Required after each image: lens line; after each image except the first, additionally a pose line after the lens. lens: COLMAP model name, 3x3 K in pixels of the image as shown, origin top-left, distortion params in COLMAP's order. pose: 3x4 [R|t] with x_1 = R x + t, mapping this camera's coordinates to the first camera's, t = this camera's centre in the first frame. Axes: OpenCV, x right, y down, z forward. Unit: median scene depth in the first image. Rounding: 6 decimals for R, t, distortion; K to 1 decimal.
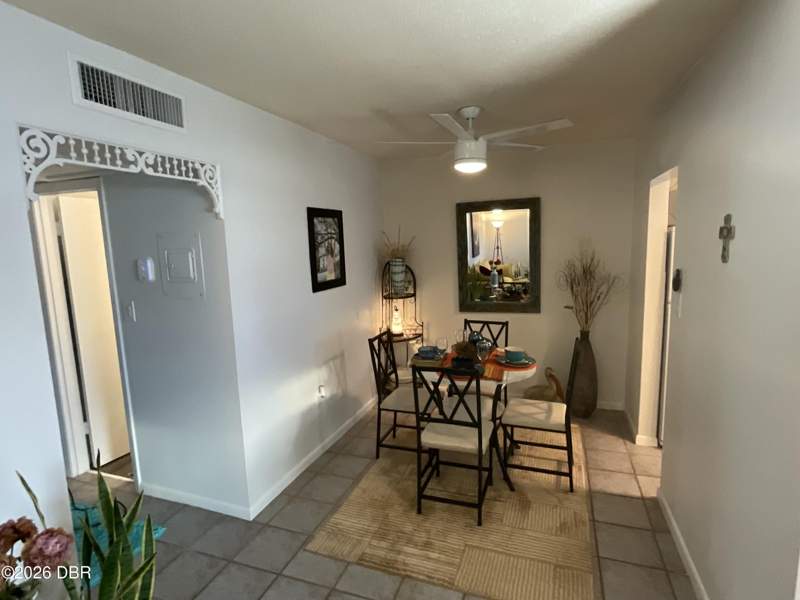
lens RADIAL K [[421.9, 0, 400.6], [0, 421.9, 303.0], [0, 0, 1]] dist [0.005094, 0.000822]
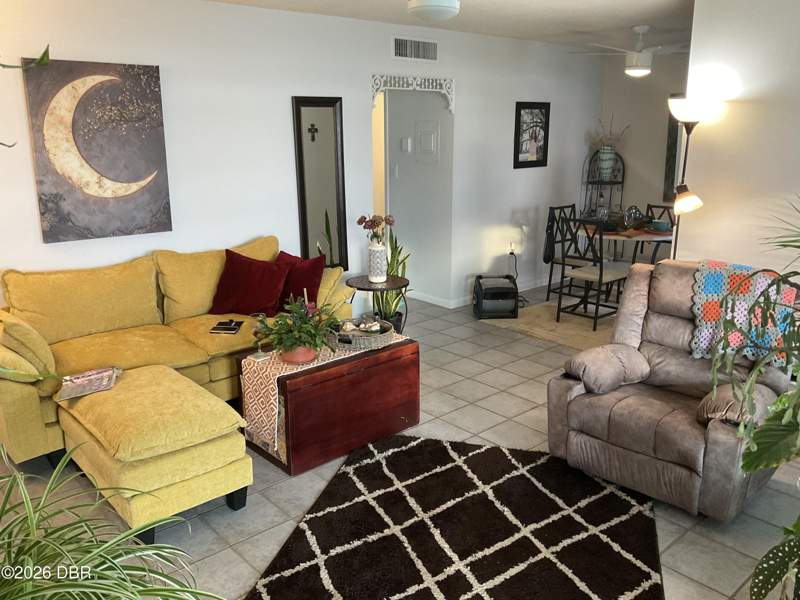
lens RADIAL K [[675.3, 0, 398.1], [0, 675.3, 299.4], [0, 0, 1]] dist [0.004130, -0.011557]
pose [[0.880018, 0.140327, -0.453737, 0.549525], [-0.088806, 0.987123, 0.133048, 0.145888], [0.466564, -0.076790, 0.881148, -1.181727]]
